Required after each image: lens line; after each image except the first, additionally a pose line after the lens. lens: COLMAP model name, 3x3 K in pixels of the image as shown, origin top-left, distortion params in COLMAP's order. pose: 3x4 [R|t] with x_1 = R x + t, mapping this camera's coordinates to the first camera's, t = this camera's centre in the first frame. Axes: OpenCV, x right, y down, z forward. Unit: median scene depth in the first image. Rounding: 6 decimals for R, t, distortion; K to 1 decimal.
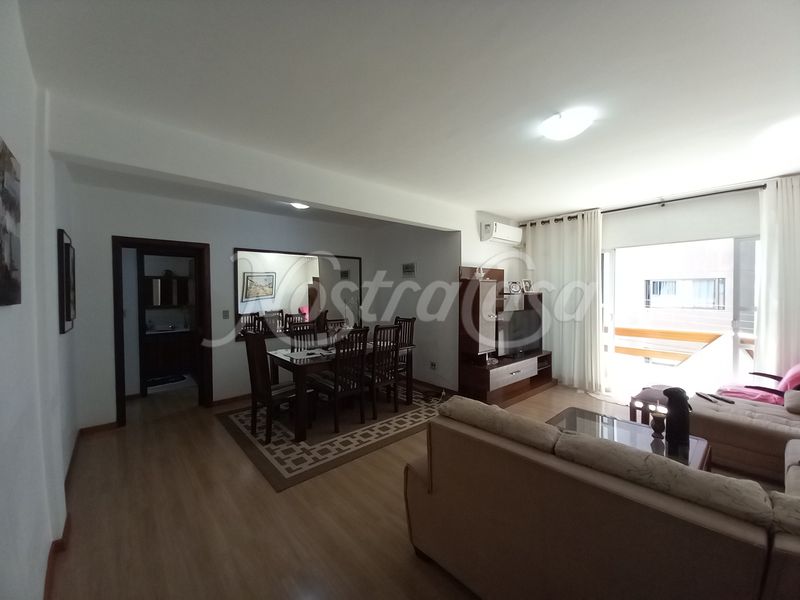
lens RADIAL K [[320.4, 0, 404.7], [0, 320.4, 294.3], [0, 0, 1]] dist [0.001215, -0.000003]
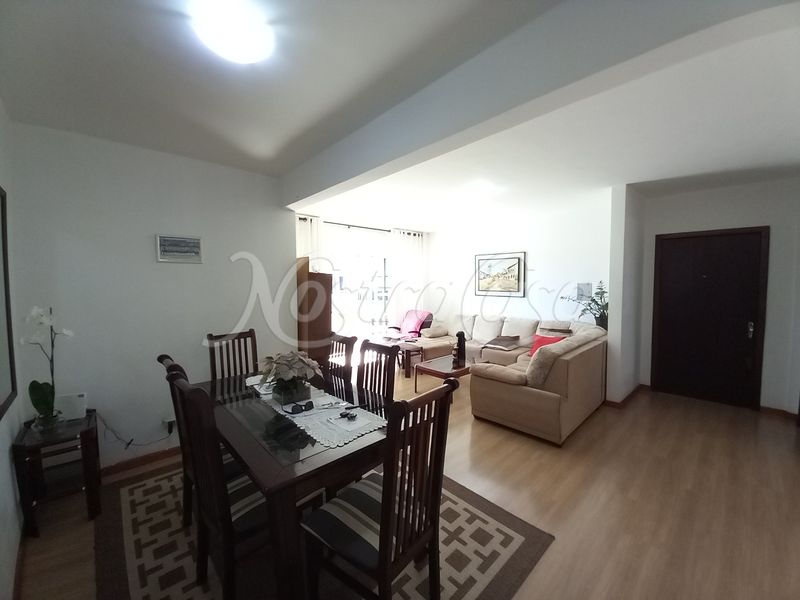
lens RADIAL K [[320.4, 0, 405.1], [0, 320.4, 304.7], [0, 0, 1]] dist [0.001215, -0.000003]
pose [[-0.026263, -0.055177, 0.998131, -0.945211], [0.031165, 0.997945, 0.055986, -0.003397], [-0.999169, 0.032577, -0.024489, 1.136853]]
